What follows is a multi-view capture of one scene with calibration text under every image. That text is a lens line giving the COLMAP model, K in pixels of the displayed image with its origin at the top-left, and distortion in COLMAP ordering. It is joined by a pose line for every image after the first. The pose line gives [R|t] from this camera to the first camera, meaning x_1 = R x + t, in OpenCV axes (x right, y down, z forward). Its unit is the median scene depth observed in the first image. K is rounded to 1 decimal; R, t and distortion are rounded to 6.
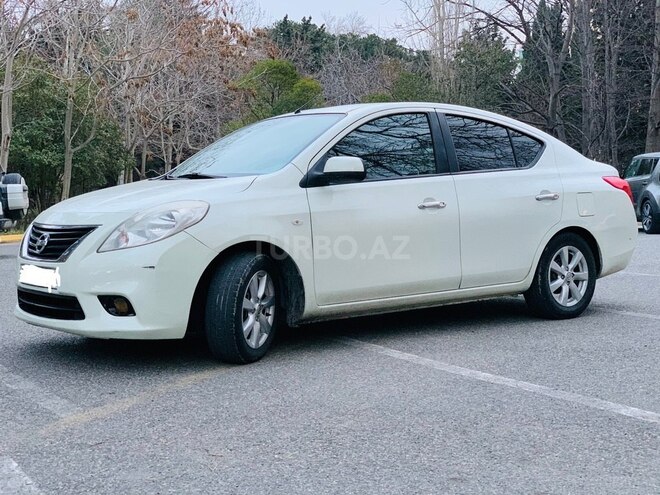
lens RADIAL K [[997.2, 0, 339.8], [0, 997.2, 245.3], [0, 0, 1]] dist [0.061687, 0.042211]
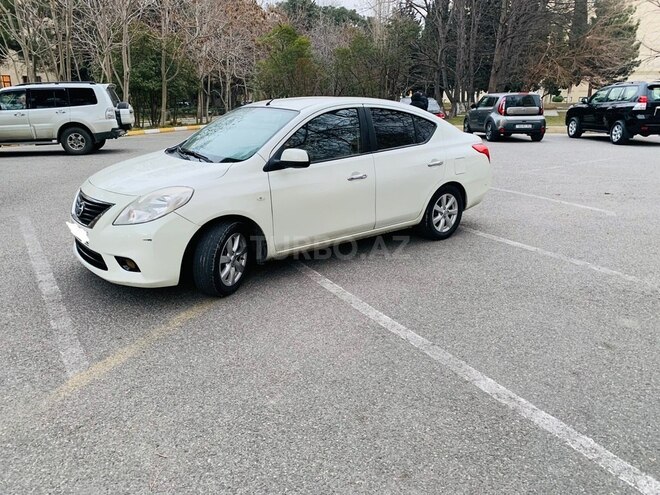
lens RADIAL K [[505.2, 0, 331.3], [0, 505.2, 243.8], [0, 0, 1]] dist [0.062744, -0.096934]
pose [[0.999679, 0.016981, 0.018817, 0.036526], [-0.020859, 0.972936, 0.230133, -0.102167], [-0.014400, -0.230452, 0.972977, 0.222183]]
